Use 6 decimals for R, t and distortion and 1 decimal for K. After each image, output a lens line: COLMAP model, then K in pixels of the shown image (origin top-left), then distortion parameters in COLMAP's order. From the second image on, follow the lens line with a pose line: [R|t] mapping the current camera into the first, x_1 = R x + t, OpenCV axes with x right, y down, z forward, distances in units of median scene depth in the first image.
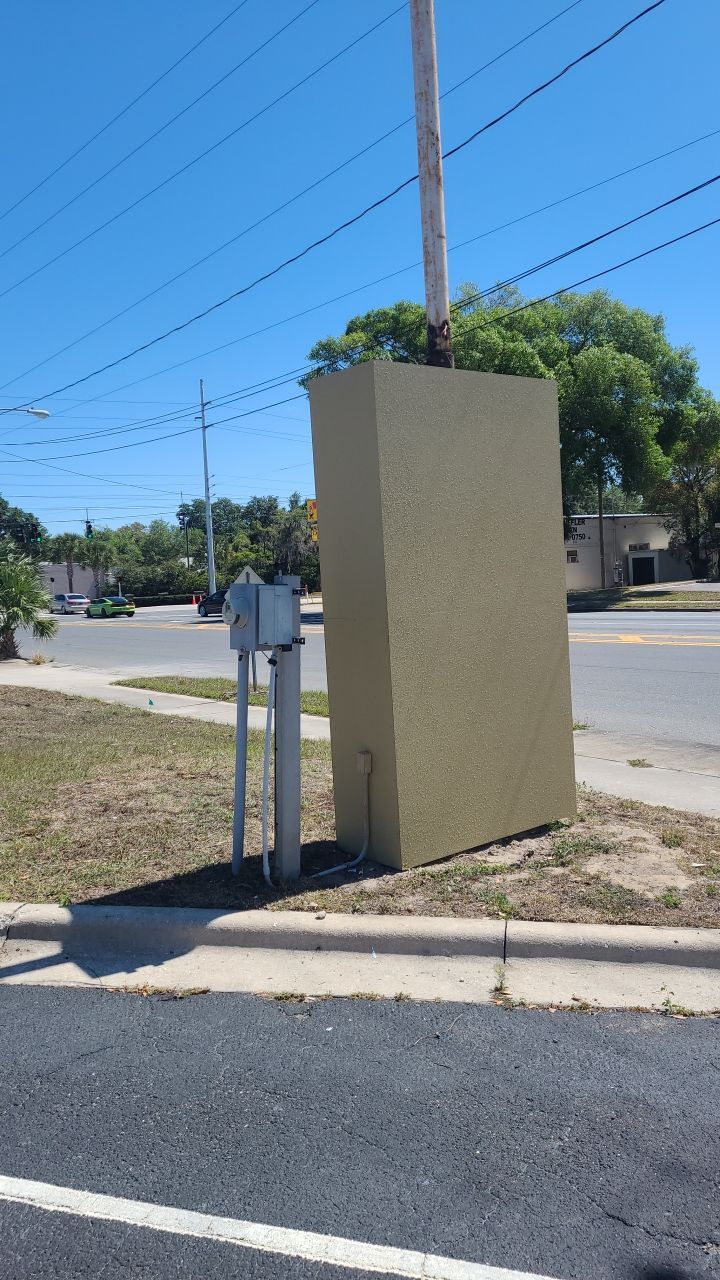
lens RADIAL K [[964.0, 0, 381.3], [0, 964.0, 625.1], [0, 0, 1]] dist [0.053827, -0.024448]
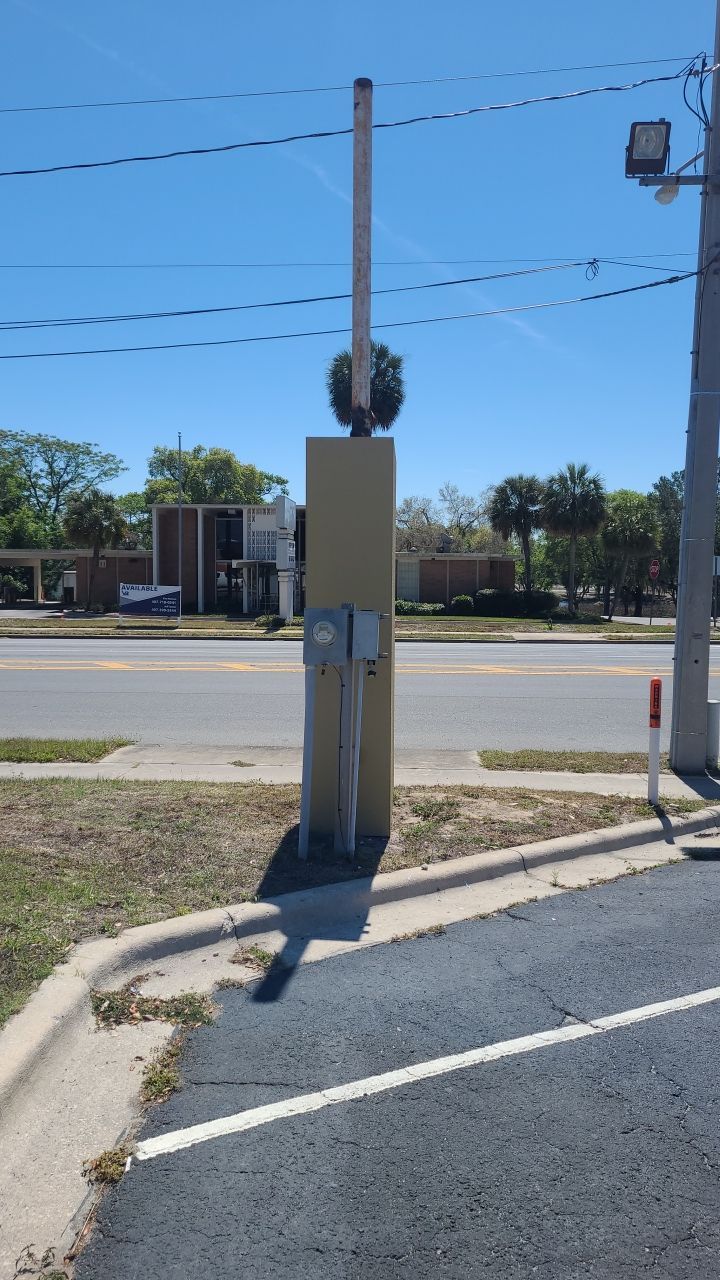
lens RADIAL K [[941.2, 0, 359.8], [0, 941.2, 638.0], [0, 0, 1]] dist [0.026366, 0.000117]
pose [[0.678692, 0.008610, 0.734372, -1.006738], [0.008699, 0.999767, -0.019762, 0.016661], [-0.734371, 0.019801, 0.678459, 0.193169]]
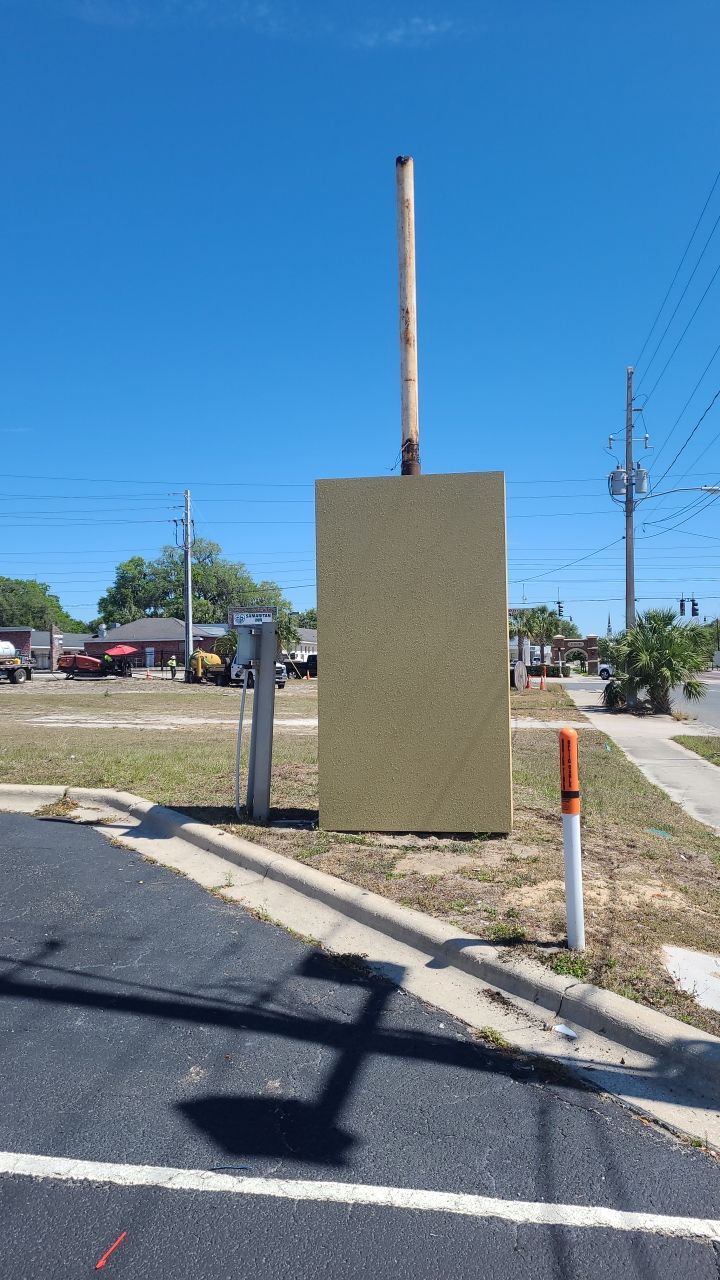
lens RADIAL K [[964.0, 0, 370.3], [0, 964.0, 621.1], [0, 0, 1]] dist [0.053827, -0.024448]
pose [[0.664491, 0.013975, -0.747166, 1.232079], [-0.069936, 0.996600, -0.043557, 0.004028], [0.744017, 0.081197, 0.663209, 0.094484]]
